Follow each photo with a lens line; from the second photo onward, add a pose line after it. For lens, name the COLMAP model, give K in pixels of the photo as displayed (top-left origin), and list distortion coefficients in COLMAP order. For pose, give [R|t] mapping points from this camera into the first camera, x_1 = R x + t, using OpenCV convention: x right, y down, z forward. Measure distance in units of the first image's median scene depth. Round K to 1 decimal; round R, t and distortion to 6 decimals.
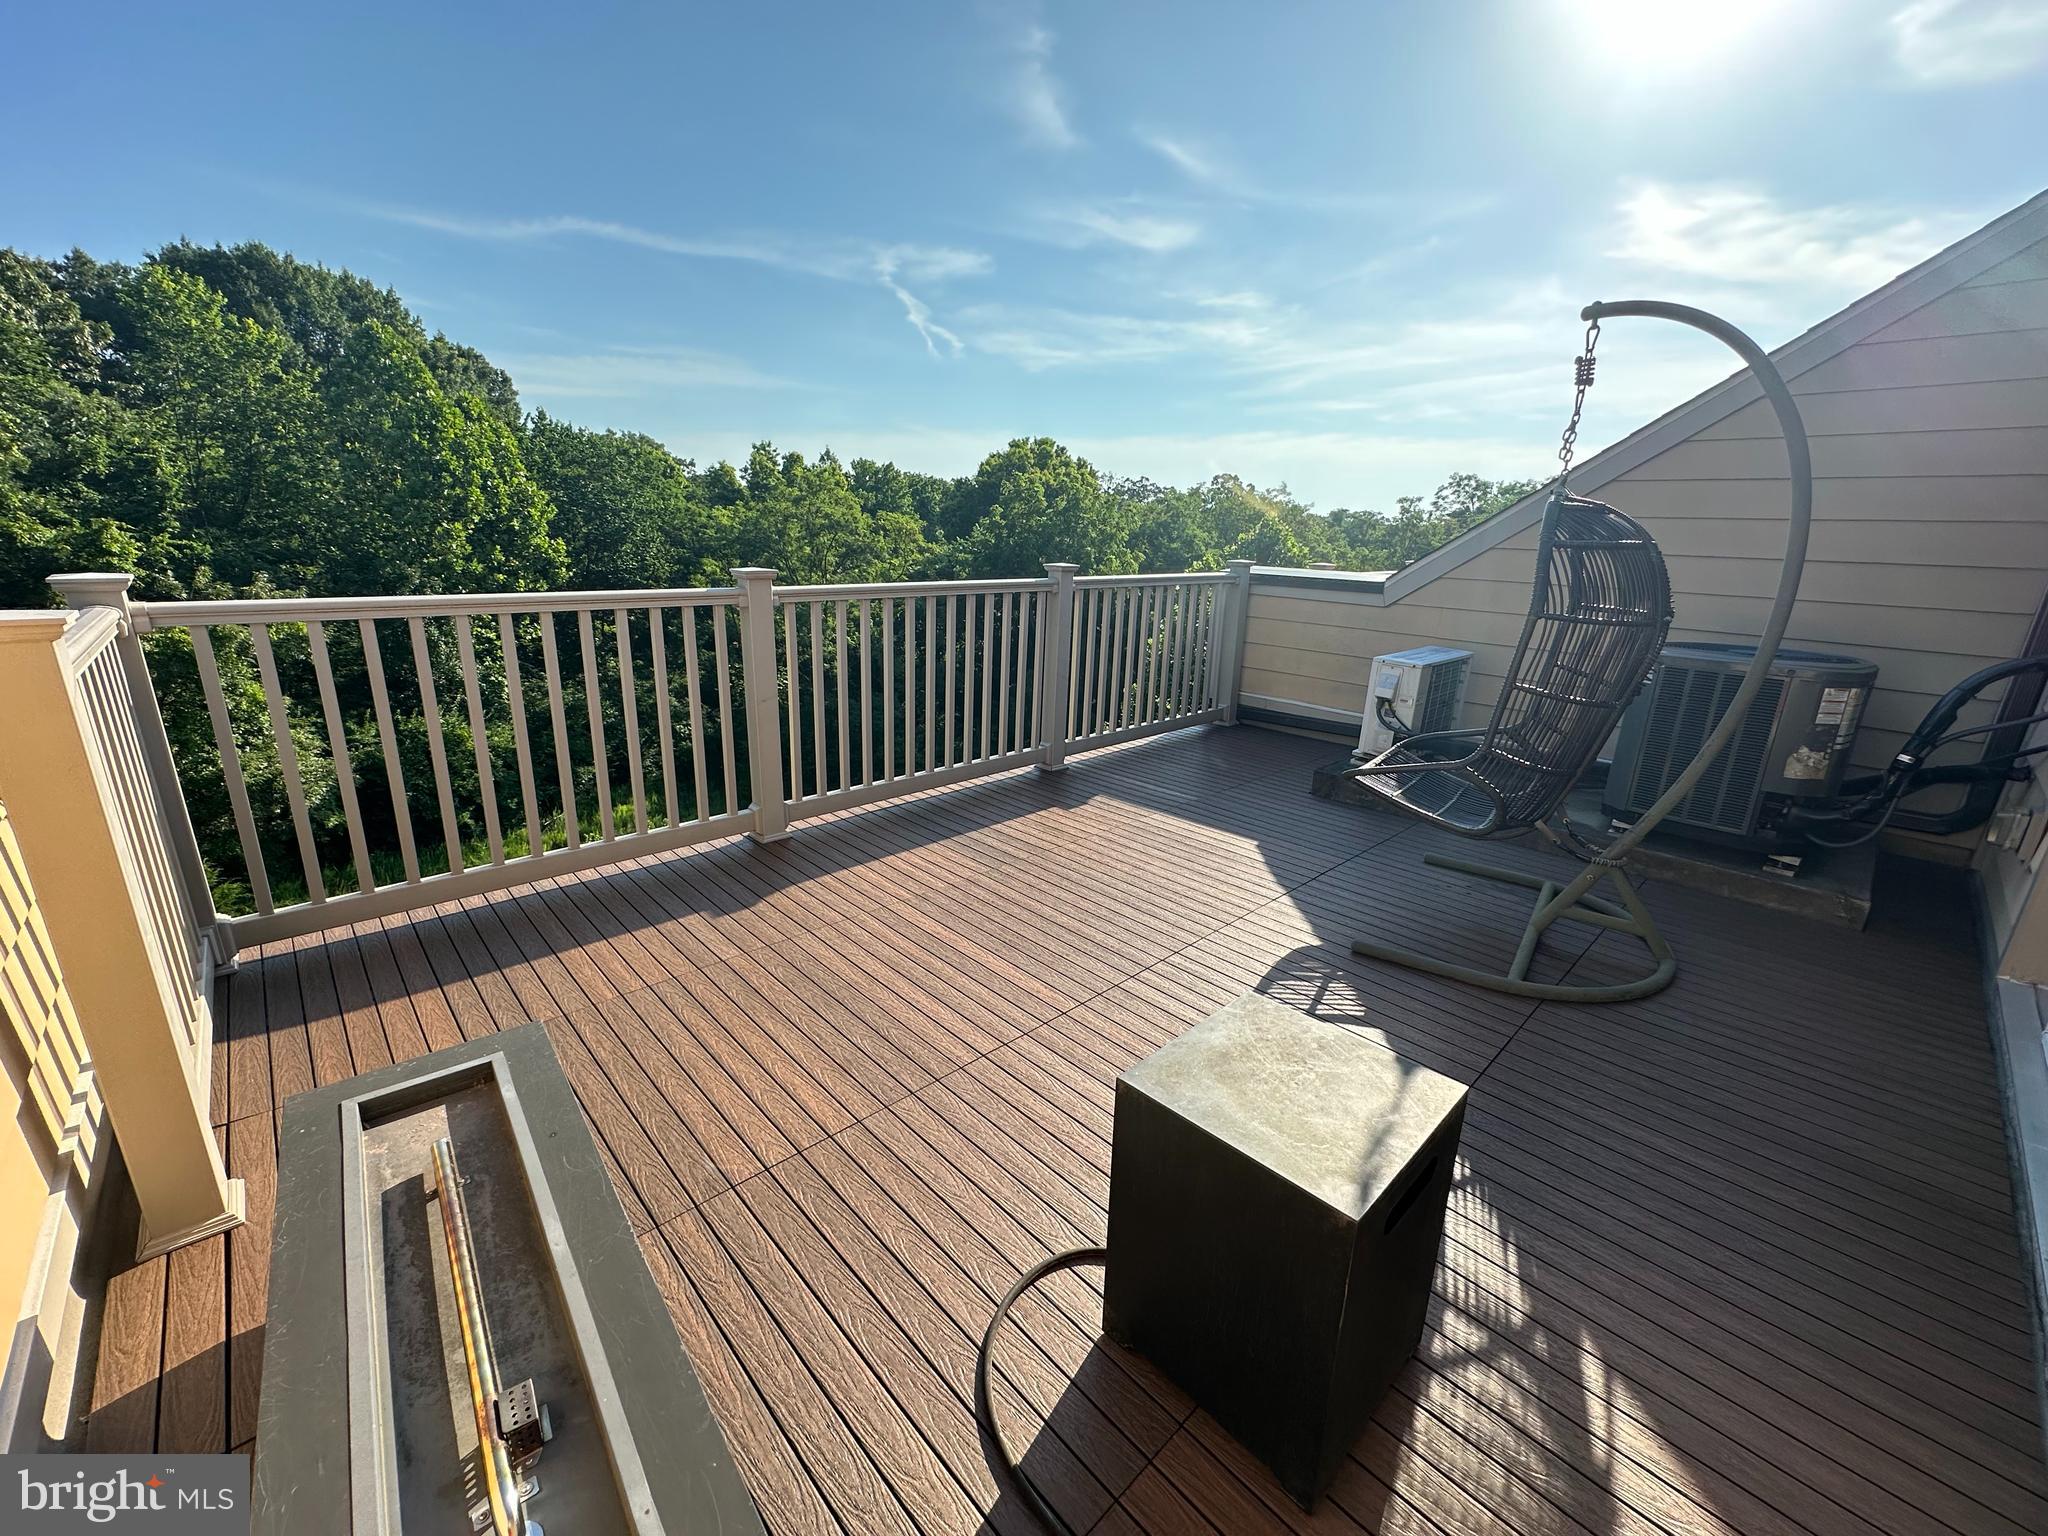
lens RADIAL K [[812.7, 0, 1026.2], [0, 812.7, 766.2], [0, 0, 1]] dist [0.002238, 0.000374]
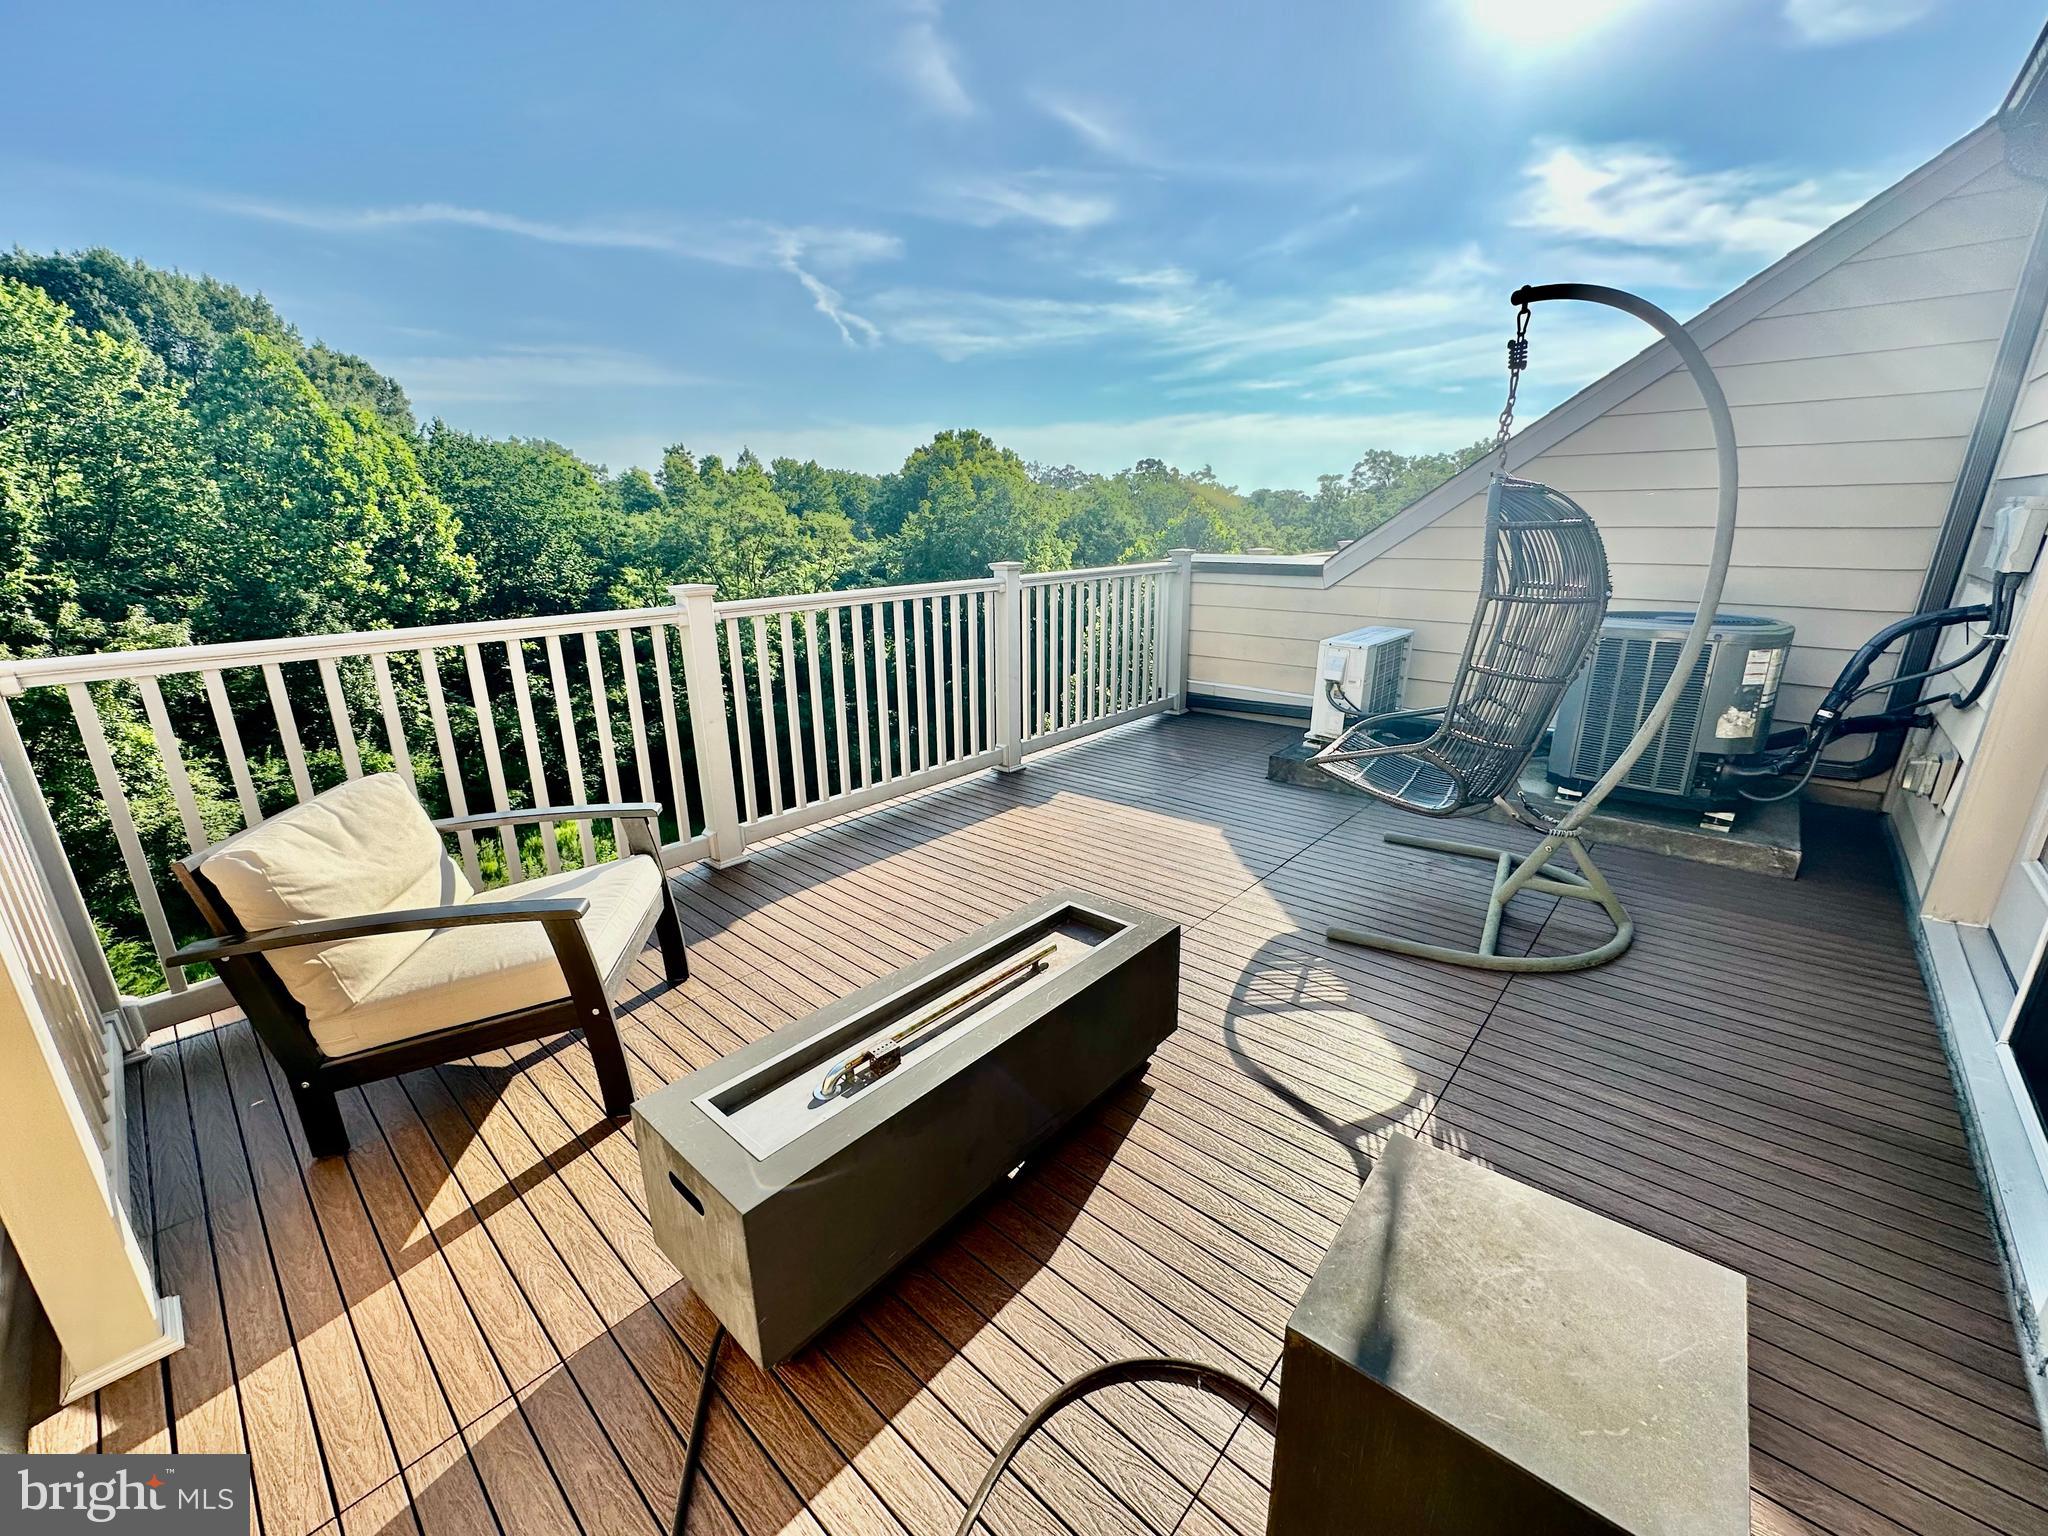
lens RADIAL K [[812.7, 0, 1023.7], [0, 812.7, 769.8], [0, 0, 1]] dist [0.002238, 0.000374]
pose [[0.995854, -0.063126, 0.065503, -0.005749], [0.062238, 0.997941, 0.015505, -0.004107], [-0.066347, -0.011364, 0.997732, 0.004751]]
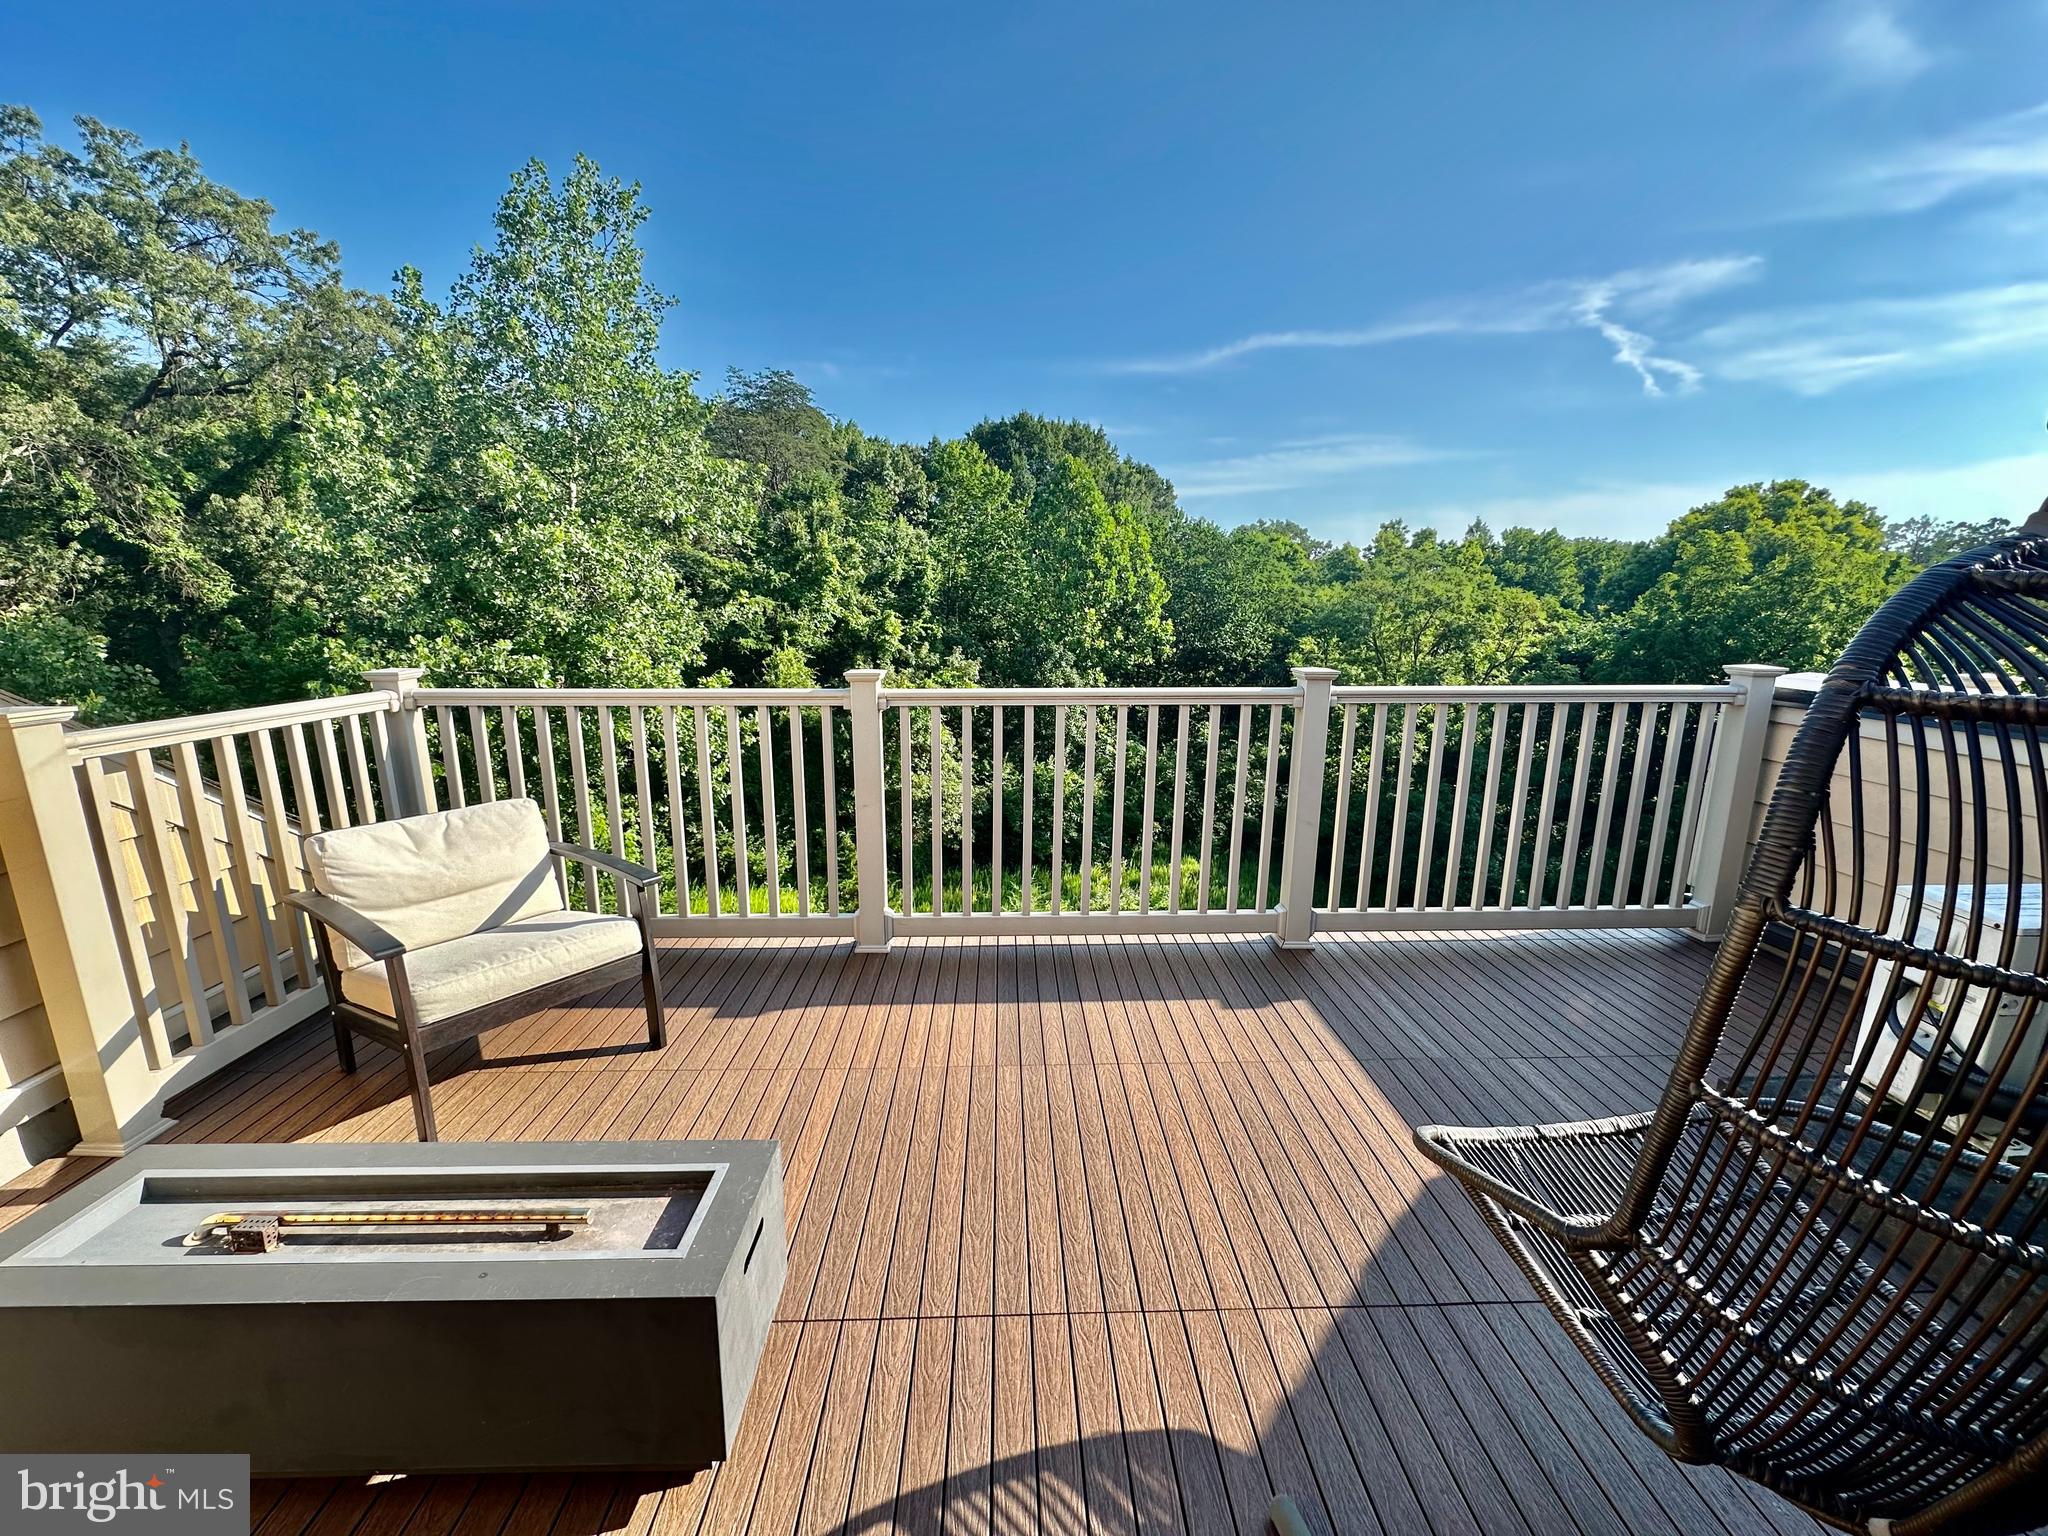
lens RADIAL K [[812.7, 0, 1031.4], [0, 812.7, 788.6], [0, 0, 1]] dist [0.002238, 0.000374]
pose [[0.742472, 0.128747, -0.657388, 0.117283], [-0.170634, 0.985334, 0.000256, -0.034979], [0.647780, 0.111983, 0.753552, 0.107187]]
